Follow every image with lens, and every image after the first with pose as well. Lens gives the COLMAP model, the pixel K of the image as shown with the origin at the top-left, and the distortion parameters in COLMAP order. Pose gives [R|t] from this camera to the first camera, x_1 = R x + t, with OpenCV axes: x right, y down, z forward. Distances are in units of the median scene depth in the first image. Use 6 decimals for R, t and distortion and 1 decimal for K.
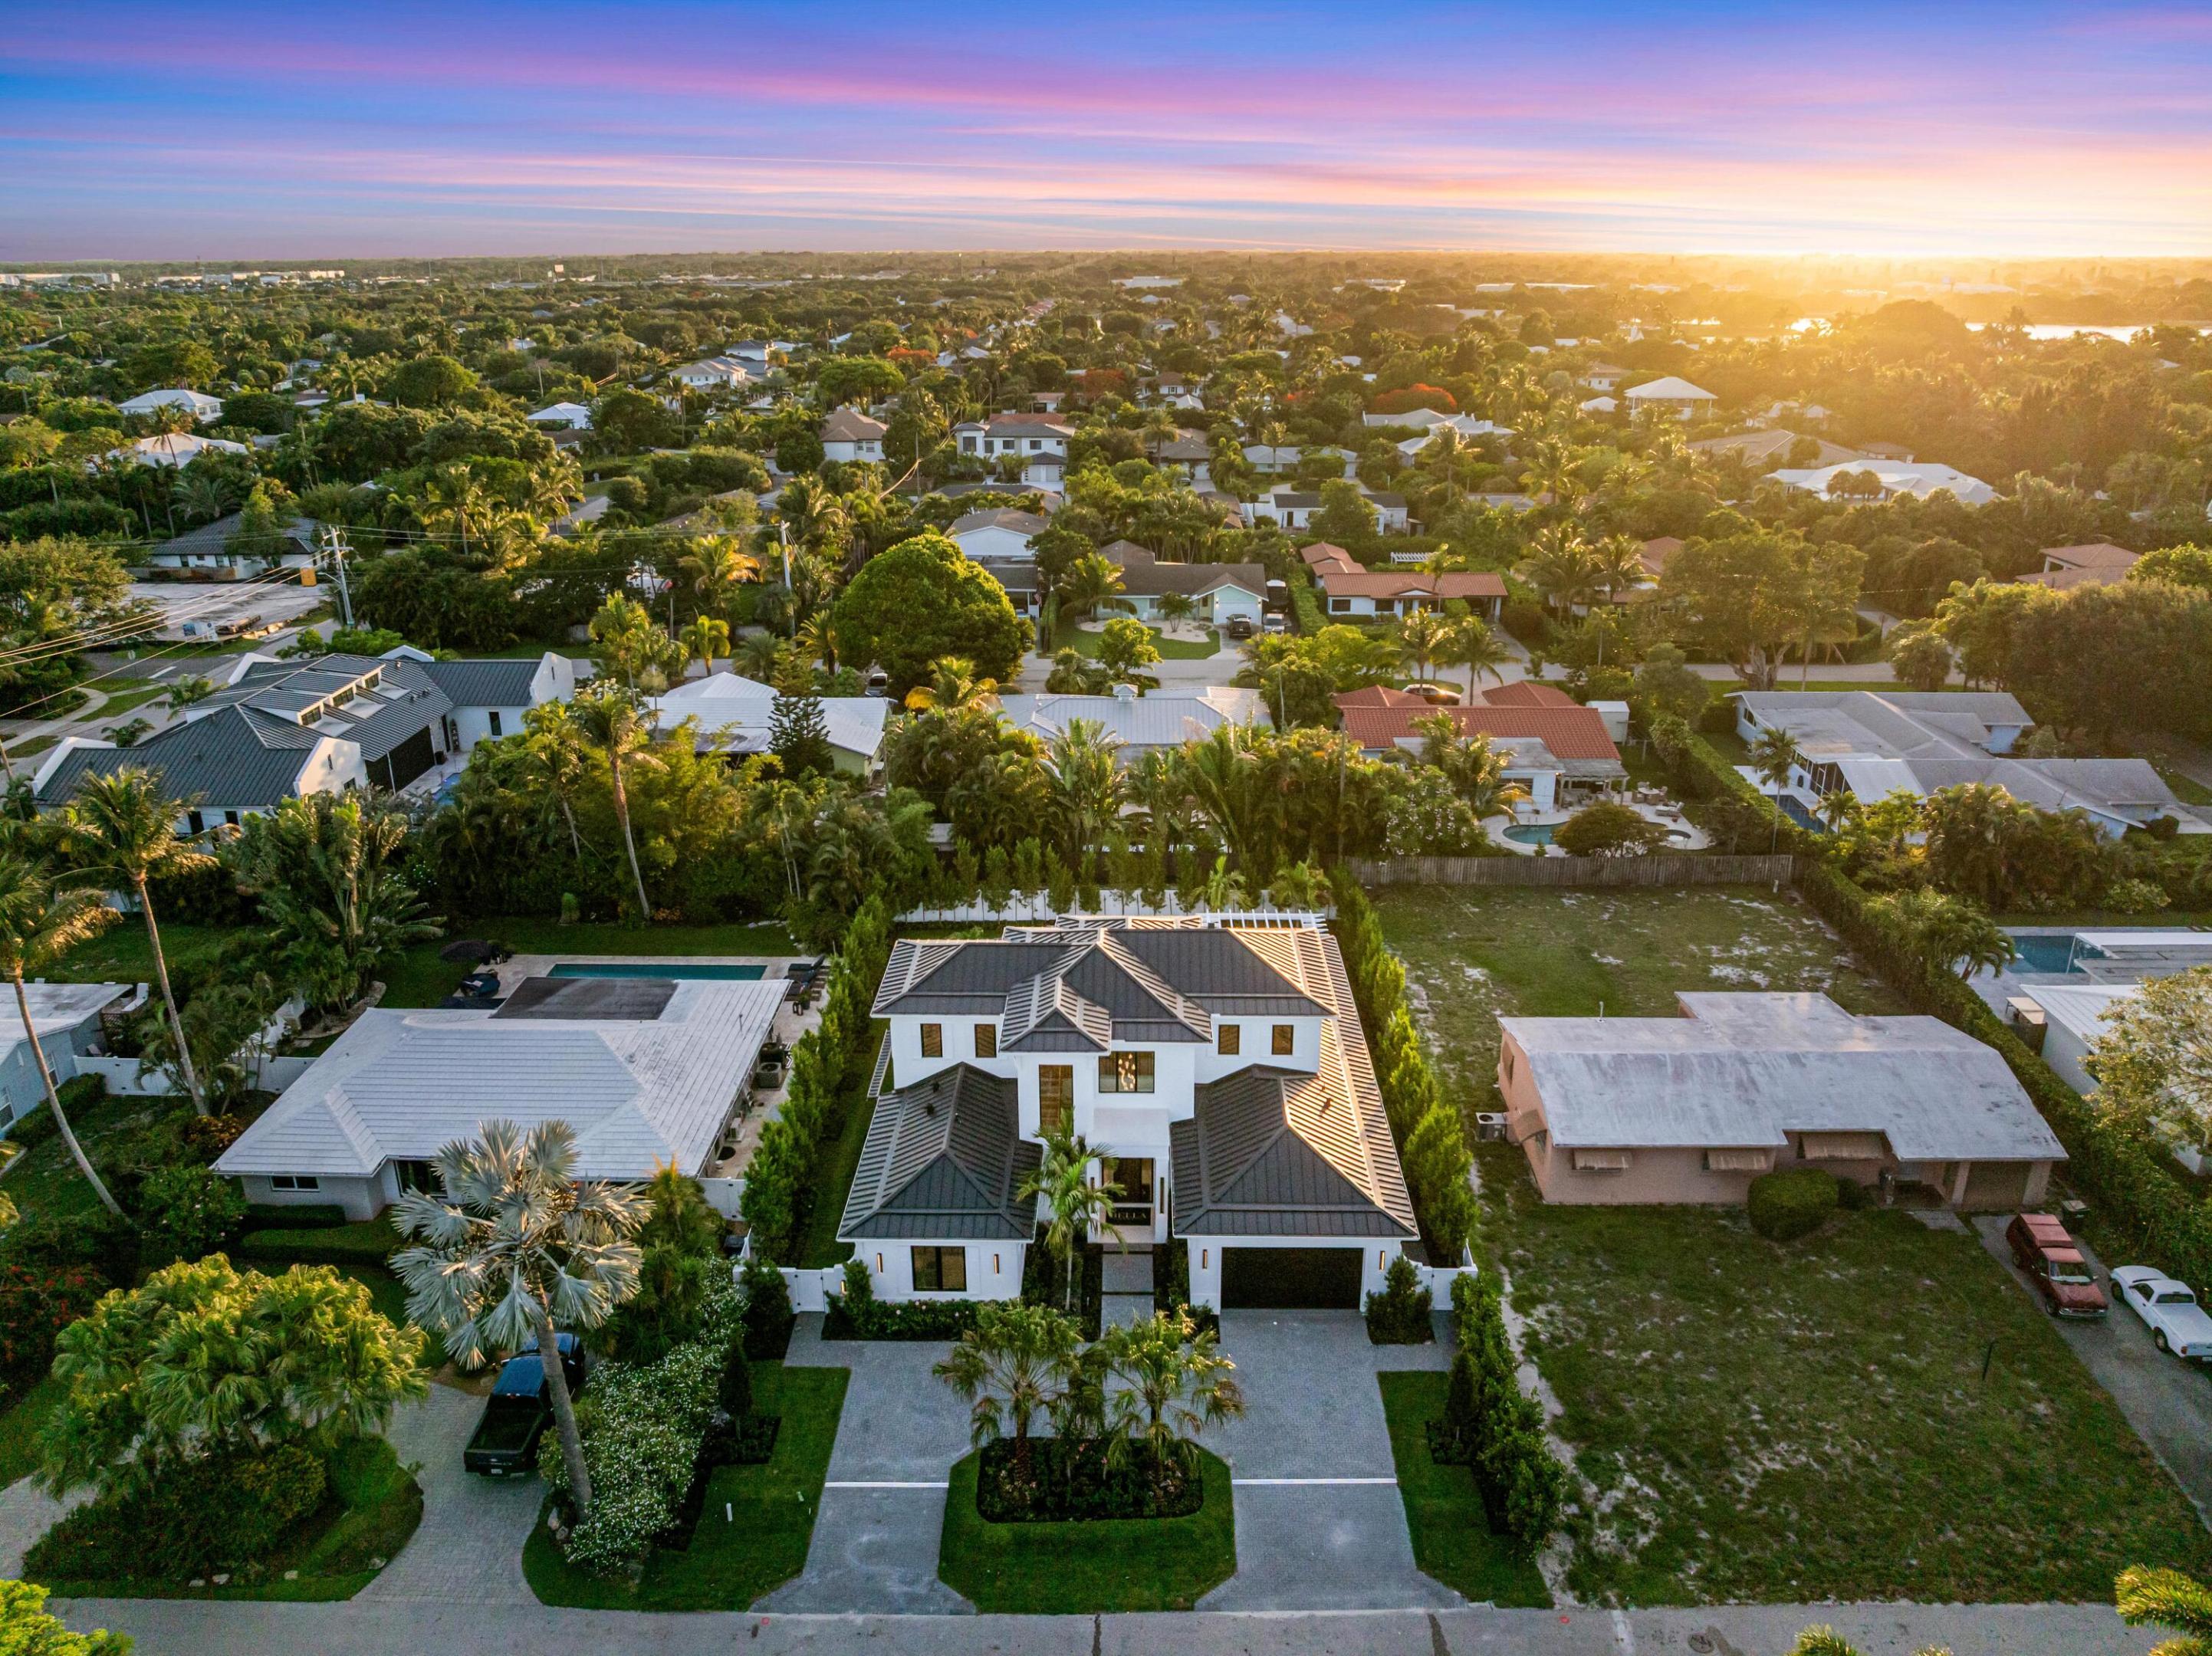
lens RADIAL K [[1500.8, 0, 1118.4], [0, 1500.8, 739.0], [0, 0, 1]] dist [-0.056547, 0.028299]
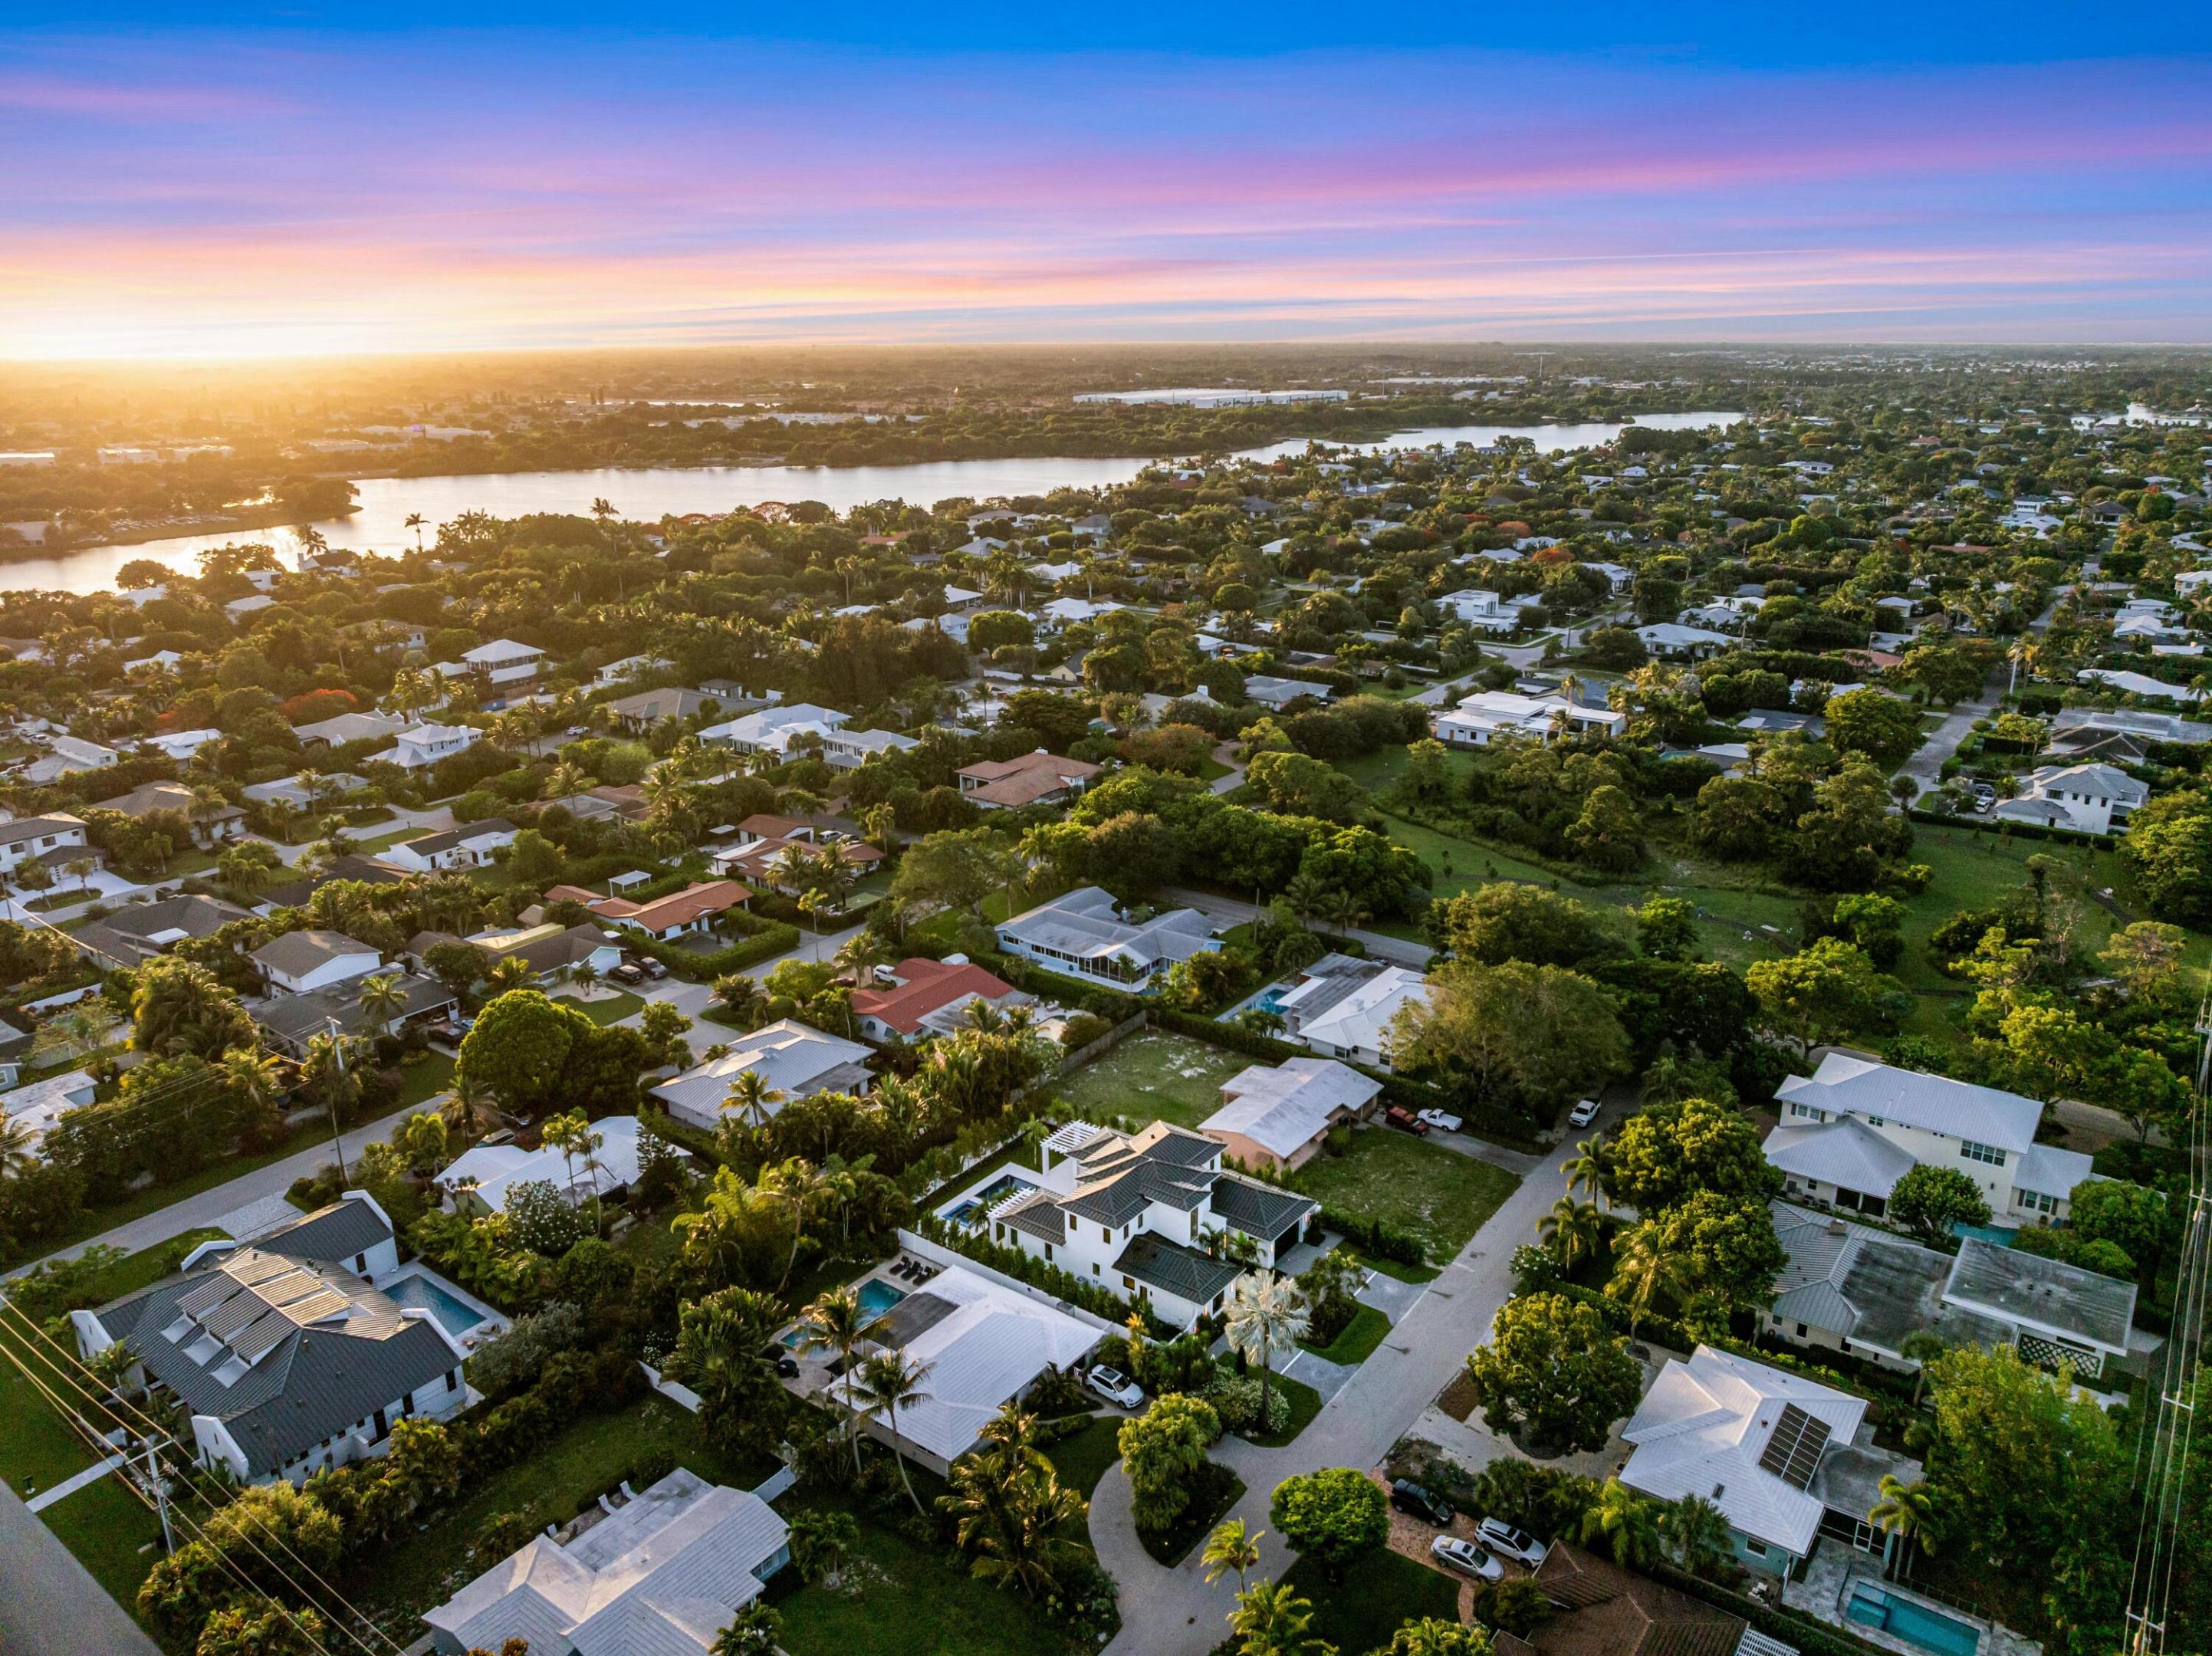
lens RADIAL K [[1550.6, 0, 1117.1], [0, 1550.6, 831.9], [0, 0, 1]] dist [-0.039588, 0.011555]
pose [[0.586880, -0.244166, 0.771981, -1.427494], [0.253367, 0.960944, 0.111316, -0.501470], [-0.769010, 0.130265, 0.625823, -0.384574]]
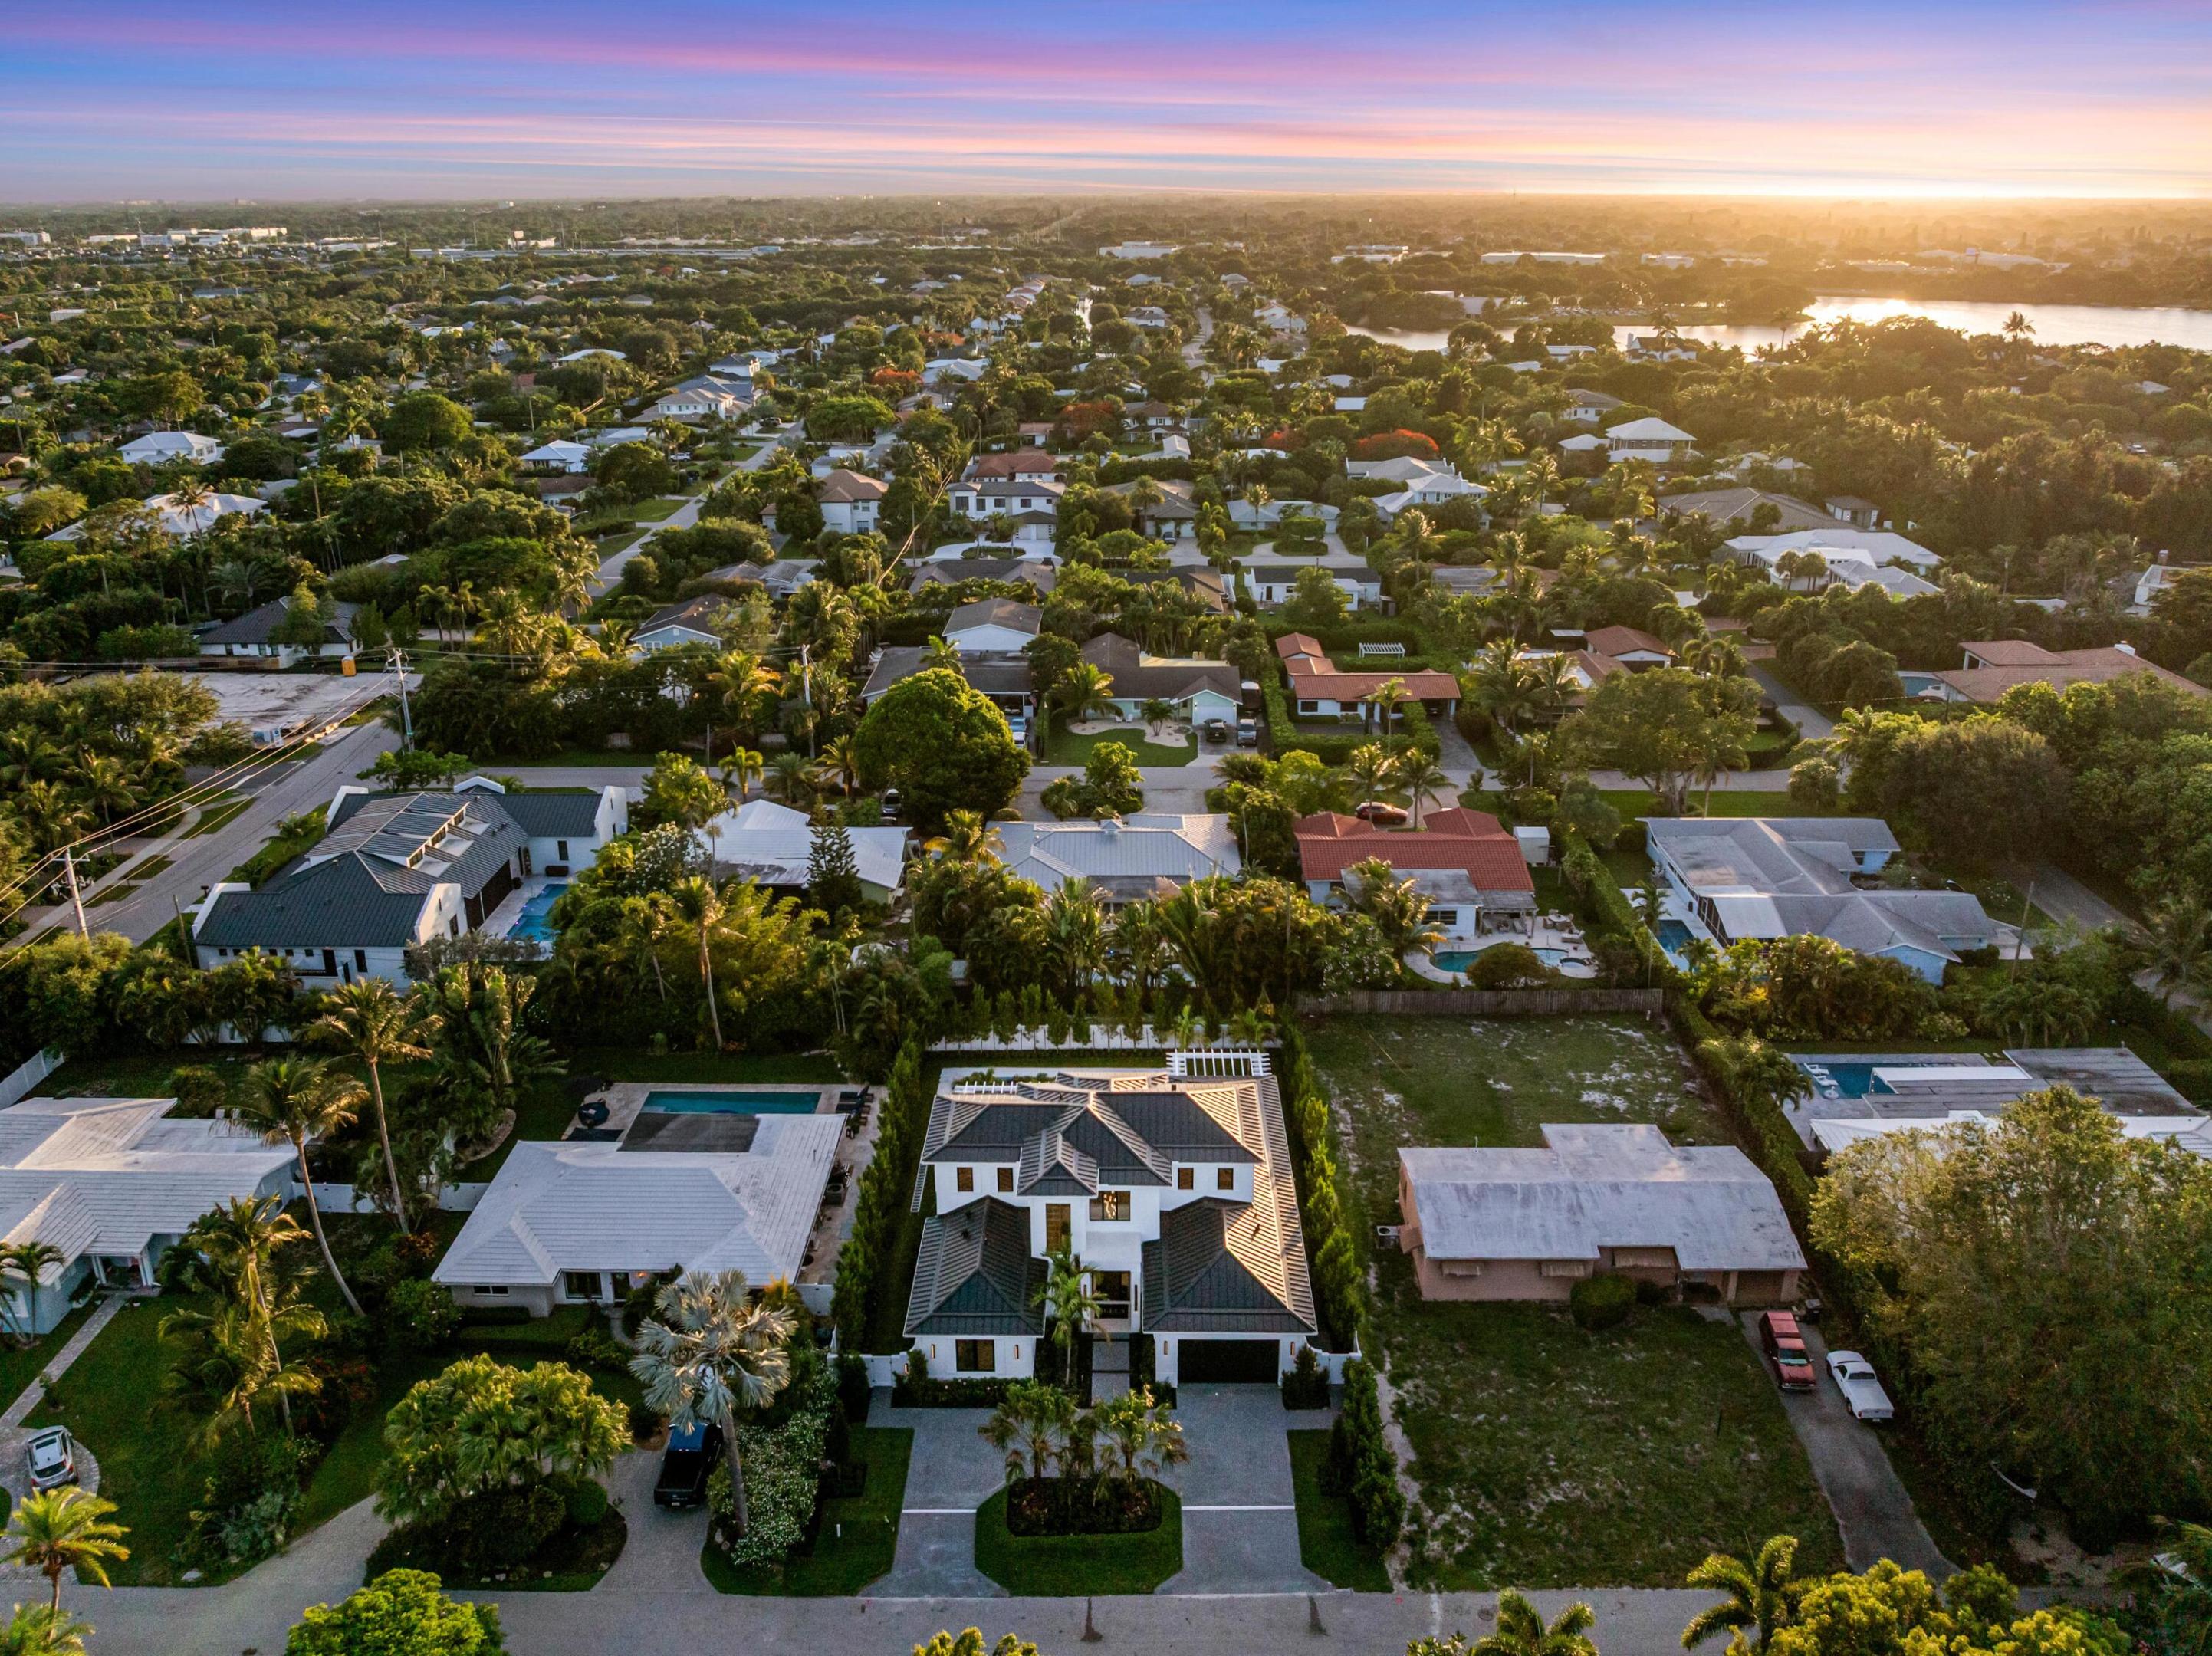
lens RADIAL K [[1621.0, 0, 1111.1], [0, 1621.0, 653.0], [0, 0, 1]] dist [-0.040535, 0.010344]
pose [[0.999996, -0.002515, 0.001601, 0.004620], [0.002572, 0.999322, -0.036728, -0.187626], [-0.001507, 0.036732, 0.999324, -0.404328]]
